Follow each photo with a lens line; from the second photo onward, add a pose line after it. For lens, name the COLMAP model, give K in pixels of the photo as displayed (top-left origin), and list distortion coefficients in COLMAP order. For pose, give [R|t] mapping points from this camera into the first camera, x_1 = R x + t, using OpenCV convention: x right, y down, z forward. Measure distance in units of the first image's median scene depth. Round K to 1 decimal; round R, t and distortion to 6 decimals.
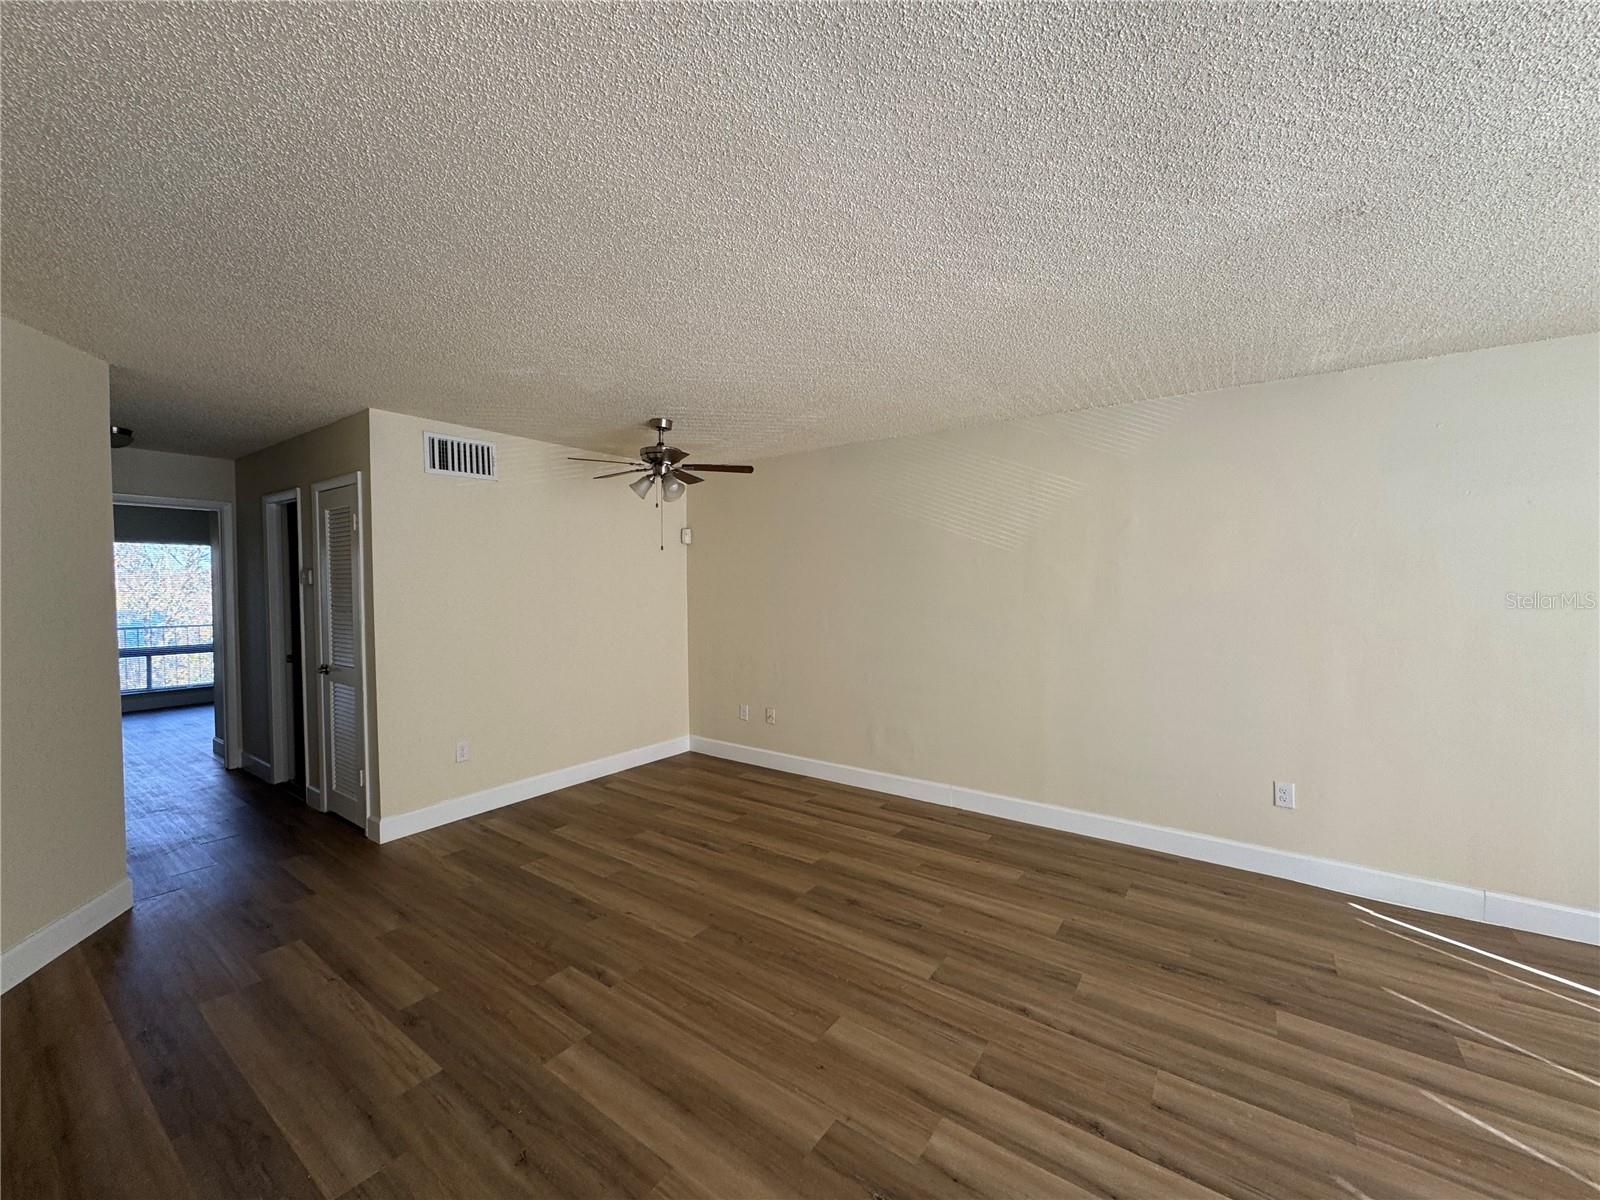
lens RADIAL K [[639.5, 0, 793.3], [0, 639.5, 600.9], [0, 0, 1]] dist [-0.001575, -0.000032]
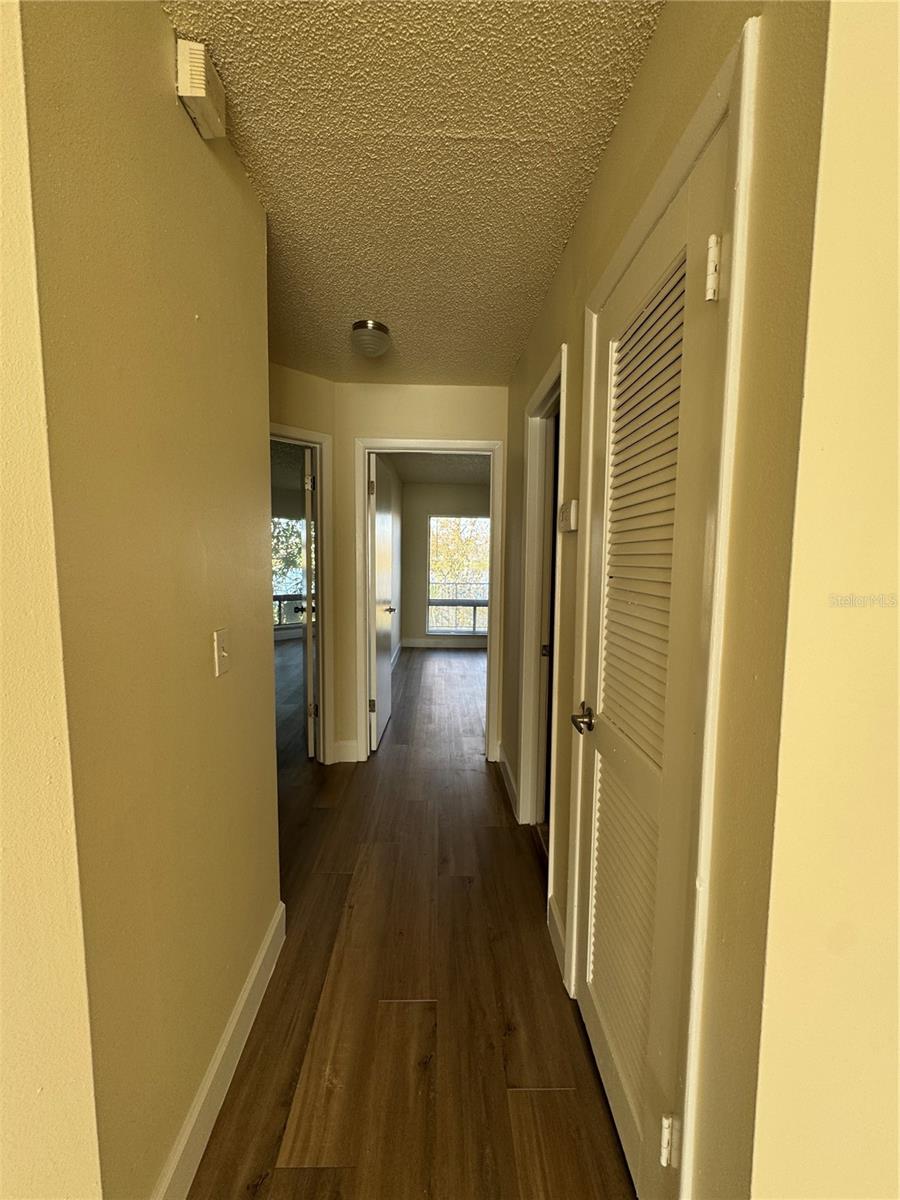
lens RADIAL K [[481.3, 0, 450.0], [0, 481.3, 600.0], [0, 0, 1]] dist [-0.000292, 0.000295]
pose [[0.608093, 0.079692, -0.789856, -0.504610], [-0.032870, 0.996623, 0.075248, 0.004613], [0.793185, -0.019796, 0.608659, 0.682615]]
